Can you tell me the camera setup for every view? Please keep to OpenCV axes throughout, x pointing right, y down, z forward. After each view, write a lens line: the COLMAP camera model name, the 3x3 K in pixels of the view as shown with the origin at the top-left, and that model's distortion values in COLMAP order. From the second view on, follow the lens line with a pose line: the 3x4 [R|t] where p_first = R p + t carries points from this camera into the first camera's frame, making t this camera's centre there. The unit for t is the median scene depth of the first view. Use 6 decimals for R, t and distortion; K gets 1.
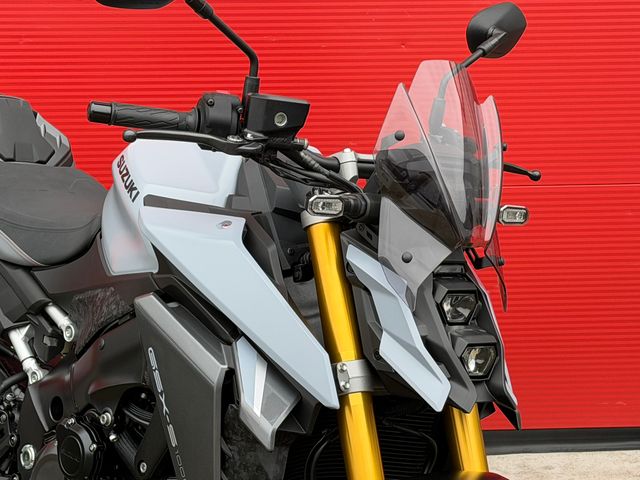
lens RADIAL K [[1583.1, 0, 319.5], [0, 1583.1, 244.5], [0, 0, 1]] dist [0.155342, 0.000000]
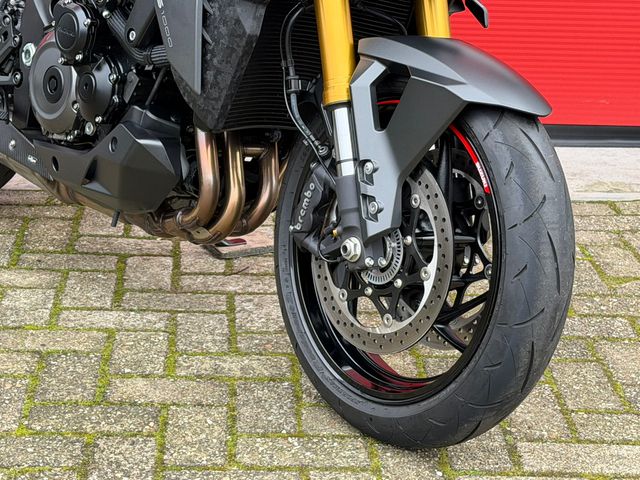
lens RADIAL K [[1583.1, 0, 319.7], [0, 1583.1, 240.9], [0, 0, 1]] dist [0.155342, 0.000000]
pose [[0.998799, 0.046877, -0.014219, 0.034736], [-0.045442, 0.995046, 0.088419, 0.164338], [0.018293, -0.087667, 0.995982, -0.075525]]
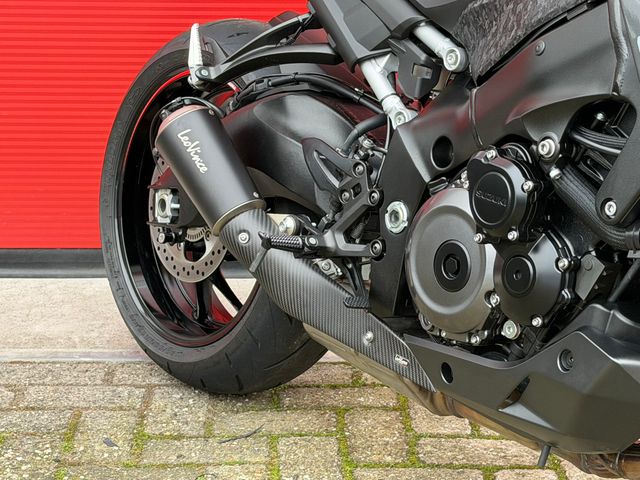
lens RADIAL K [[1583.1, 0, 319.9], [0, 1583.1, 242.8], [0, 0, 1]] dist [0.155342, 0.000000]
pose [[0.997801, 0.026468, -0.060765, -0.184443], [-0.022701, 0.997826, 0.061872, 0.105350], [0.062270, -0.060356, 0.996233, 0.243781]]
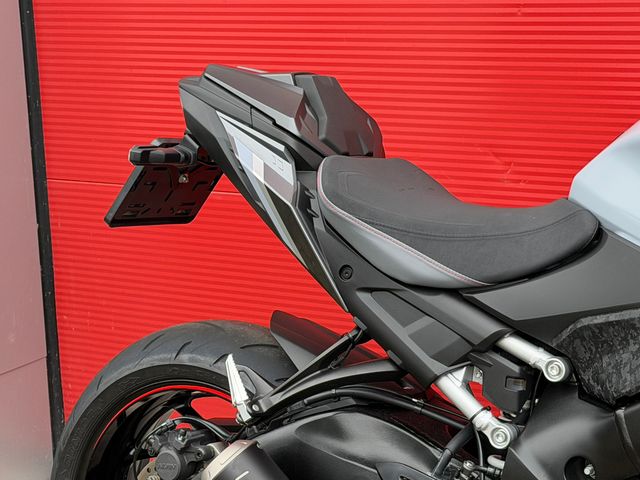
lens RADIAL K [[1583.1, 0, 320.2], [0, 1583.1, 241.2], [0, 0, 1]] dist [0.155342, 0.000000]
pose [[0.959532, -0.110584, 0.258979, -0.480405], [0.110922, 0.993739, 0.013355, -0.028036], [-0.258835, 0.015912, 0.965791, 0.330544]]
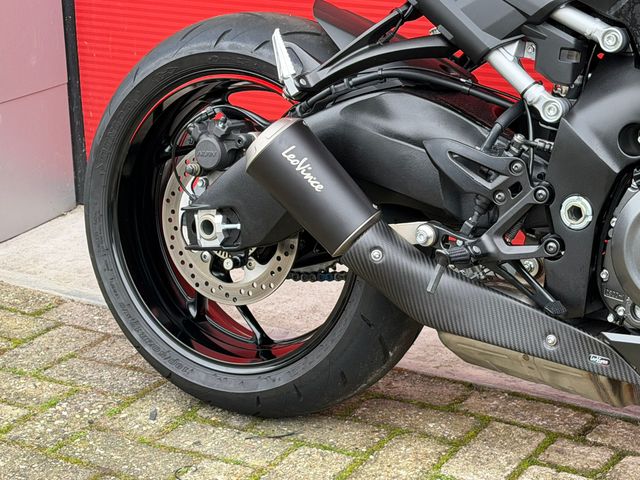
lens RADIAL K [[1583.1, 0, 318.5], [0, 1583.1, 241.8], [0, 0, 1]] dist [0.155342, 0.000000]
pose [[0.959017, -0.125193, 0.254190, -0.518427], [0.095591, 0.987454, 0.125689, 0.045439], [-0.266736, -0.096240, 0.958952, 0.347112]]
